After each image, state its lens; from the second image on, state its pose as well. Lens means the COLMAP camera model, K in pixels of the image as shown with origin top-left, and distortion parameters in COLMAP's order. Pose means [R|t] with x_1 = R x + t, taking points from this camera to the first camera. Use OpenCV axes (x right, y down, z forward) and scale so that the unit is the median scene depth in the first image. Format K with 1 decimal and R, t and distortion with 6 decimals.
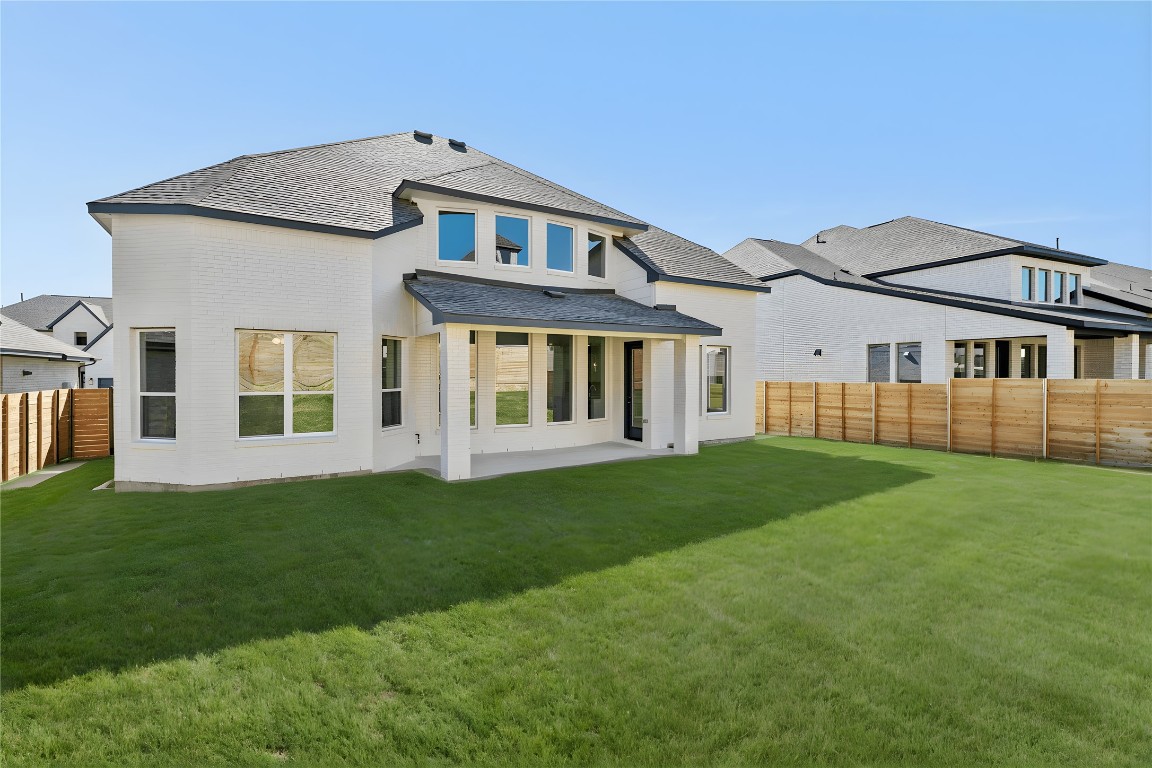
lens RADIAL K [[488.6, 0, 573.5], [0, 488.6, 378.7], [0, 0, 1]] dist [0.000050, -0.000418]
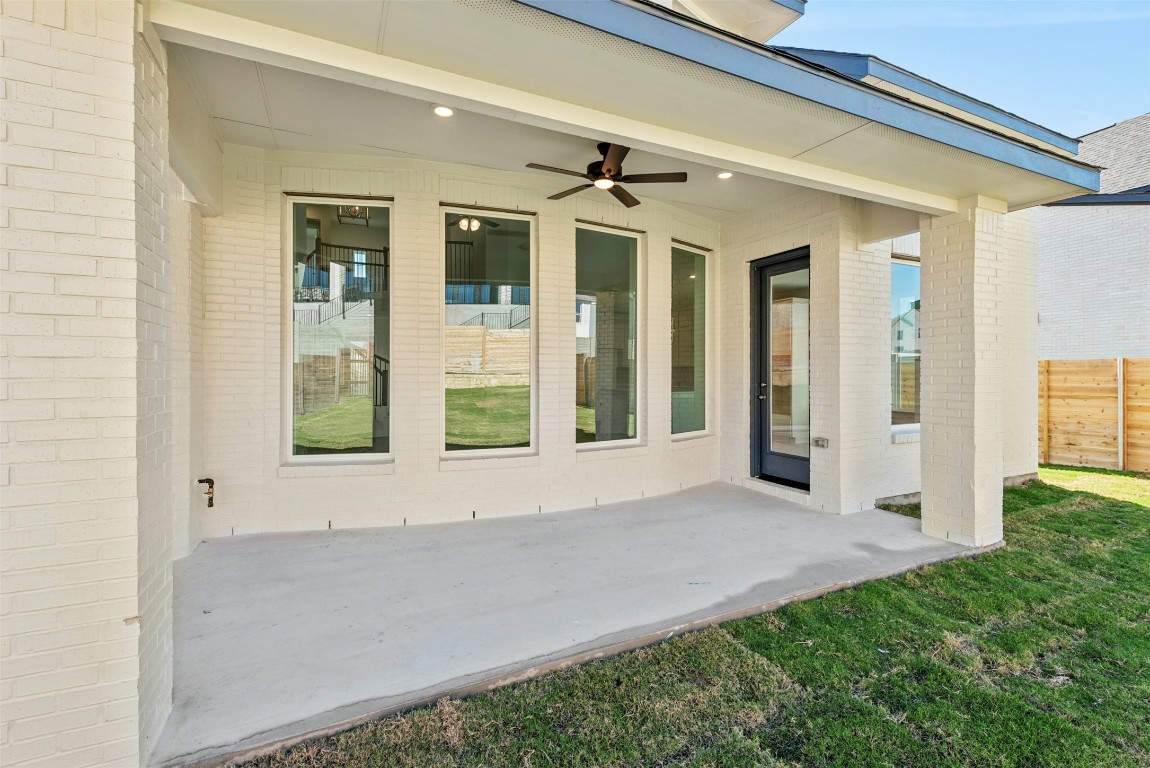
lens RADIAL K [[487.7, 0, 572.5], [0, 487.7, 378.7], [0, 0, 1]] dist [0.000050, -0.000418]
pose [[0.995898, -0.002089, -0.090454, -0.019306], [0.002090, 0.999998, -0.000084, 0.030670], [0.090454, -0.000106, 0.995901, 0.537567]]
